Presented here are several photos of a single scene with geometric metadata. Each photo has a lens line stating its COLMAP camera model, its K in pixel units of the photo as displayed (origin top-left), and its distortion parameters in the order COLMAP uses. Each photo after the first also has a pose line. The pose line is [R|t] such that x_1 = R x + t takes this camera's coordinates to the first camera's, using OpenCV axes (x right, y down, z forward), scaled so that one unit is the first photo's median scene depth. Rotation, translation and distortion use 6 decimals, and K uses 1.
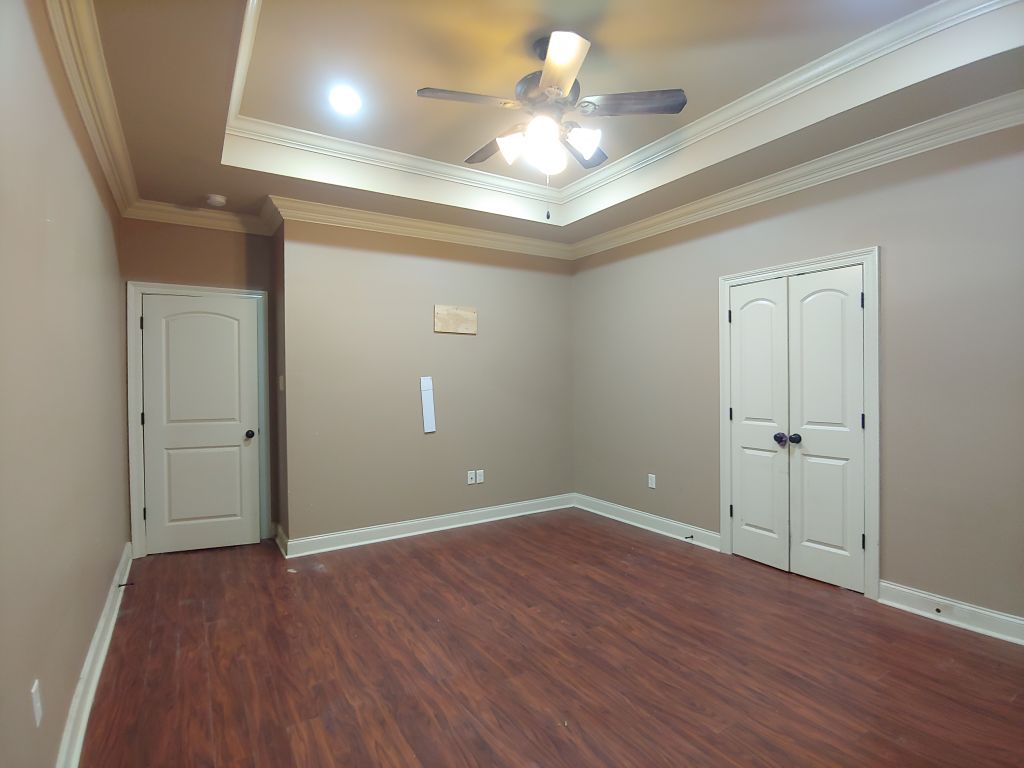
lens RADIAL K [[513.3, 0, 512.0], [0, 513.3, 384.0], [0, 0, 1]] dist [-0.001223, -0.000620]
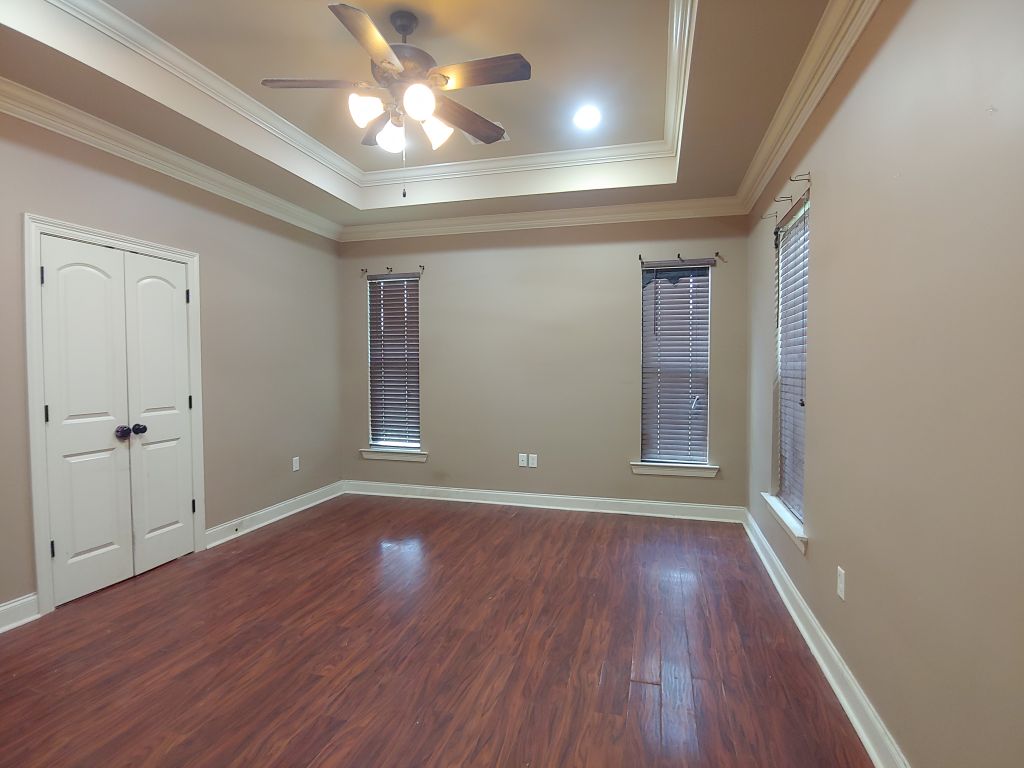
lens RADIAL K [[513.3, 0, 512.0], [0, 513.3, 384.0], [0, 0, 1]] dist [-0.001223, -0.000620]
pose [[-0.666102, -0.012858, 0.745749, -0.670533], [0.017687, 0.999298, 0.033029, 0.006778], [-0.745651, 0.035191, -0.665407, 1.259885]]
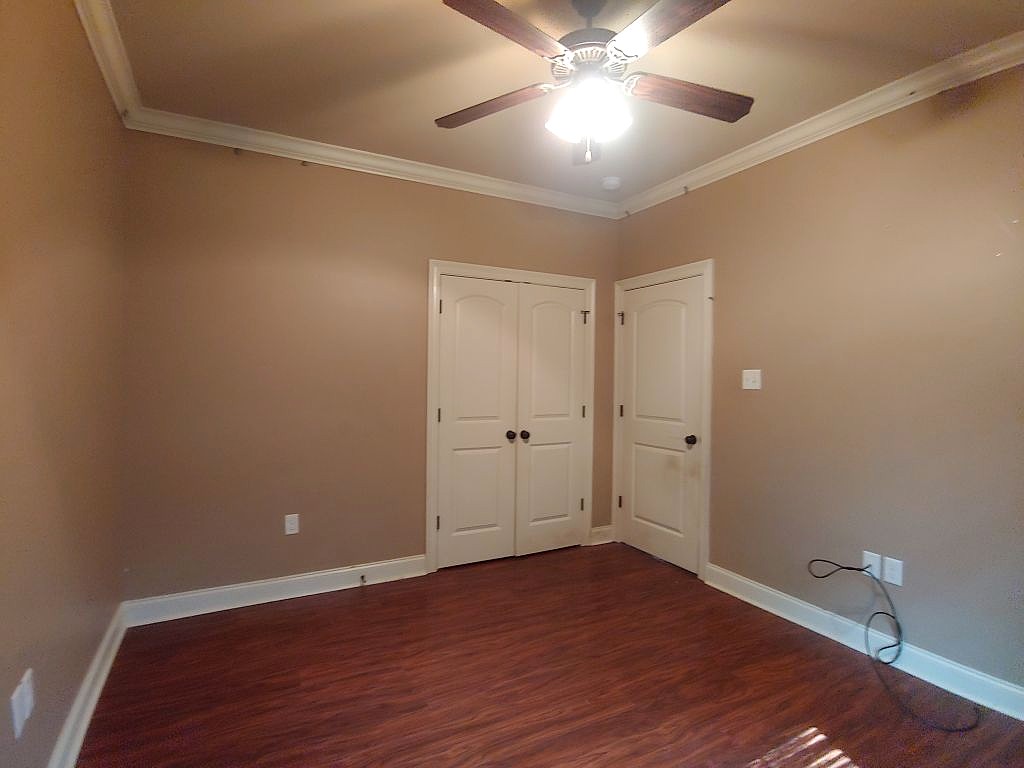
lens RADIAL K [[496.3, 0, 512.0], [0, 496.3, 384.0], [0, 0, 1]] dist [-0.000832, -0.000356]
pose [[0.067500, 0.000485, 0.997719, -0.574141], [-0.011710, 0.999931, 0.000306, 0.003482], [-0.997651, -0.011704, 0.067501, 1.081348]]
